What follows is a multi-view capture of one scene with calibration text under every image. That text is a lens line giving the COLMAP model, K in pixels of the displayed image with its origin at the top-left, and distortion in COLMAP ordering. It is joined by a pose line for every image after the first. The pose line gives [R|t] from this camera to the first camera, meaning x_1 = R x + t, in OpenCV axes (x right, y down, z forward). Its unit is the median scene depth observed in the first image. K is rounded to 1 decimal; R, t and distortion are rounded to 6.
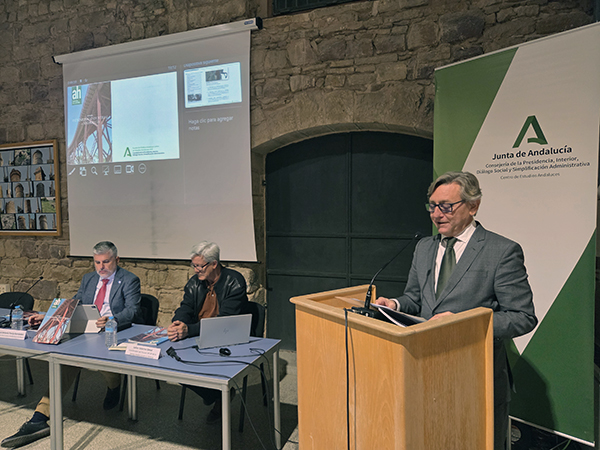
lens RADIAL K [[399.9, 0, 298.7], [0, 399.9, 229.7], [0, 0, 1]] dist [0.027028, -0.016844]
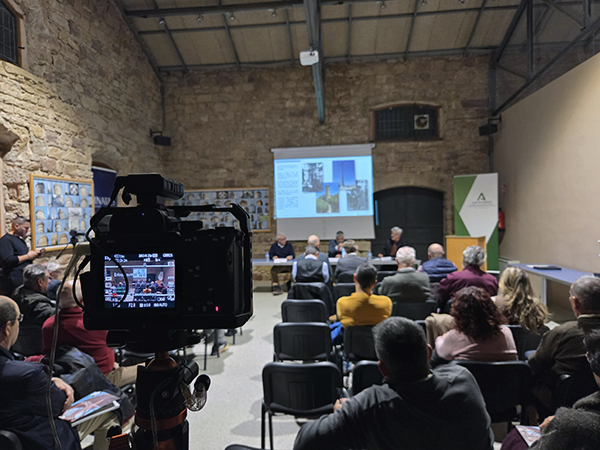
lens RADIAL K [[399.9, 0, 302.7], [0, 399.9, 227.7], [0, 0, 1]] dist [0.027028, -0.016844]
pose [[0.971084, -0.018828, 0.237992, -1.047969], [0.027518, 0.999068, -0.033244, 0.078481], [-0.237145, 0.038832, 0.970698, -1.222714]]
